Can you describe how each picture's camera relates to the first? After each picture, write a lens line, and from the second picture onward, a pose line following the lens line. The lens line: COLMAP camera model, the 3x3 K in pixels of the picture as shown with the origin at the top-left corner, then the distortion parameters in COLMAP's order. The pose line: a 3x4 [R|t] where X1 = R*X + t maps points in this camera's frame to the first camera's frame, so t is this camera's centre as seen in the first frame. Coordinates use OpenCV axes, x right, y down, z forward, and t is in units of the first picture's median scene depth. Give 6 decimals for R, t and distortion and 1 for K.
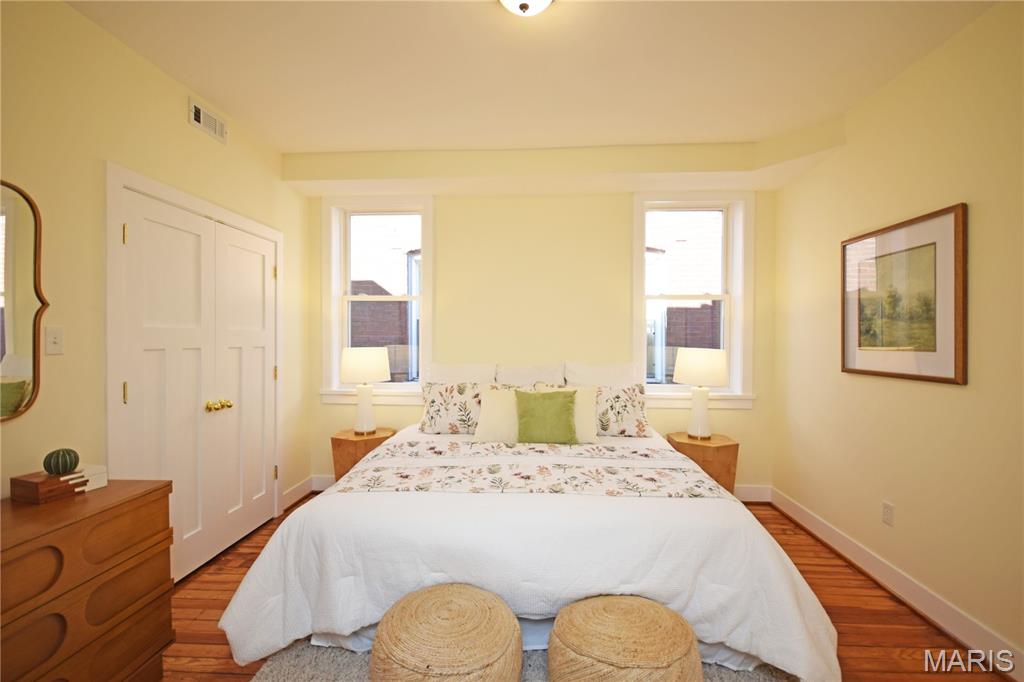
lens RADIAL K [[442.3, 0, 510.1], [0, 442.3, 340.7], [0, 0, 1]] dist [-0.001316, -0.000102]
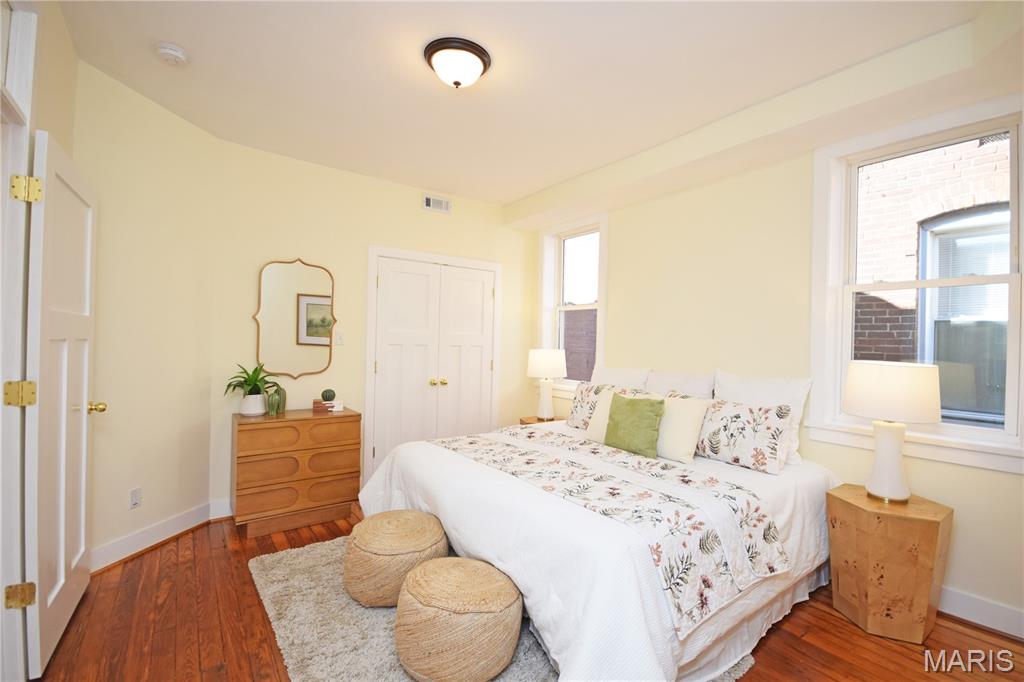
lens RADIAL K [[442.3, 0, 505.1], [0, 442.3, 341.6], [0, 0, 1]] dist [-0.001316, -0.000102]
pose [[0.628994, 0.006316, -0.777385, 0.612668], [-0.024926, 0.999617, -0.012047, 0.013183], [0.777011, 0.026954, 0.628910, 0.172517]]
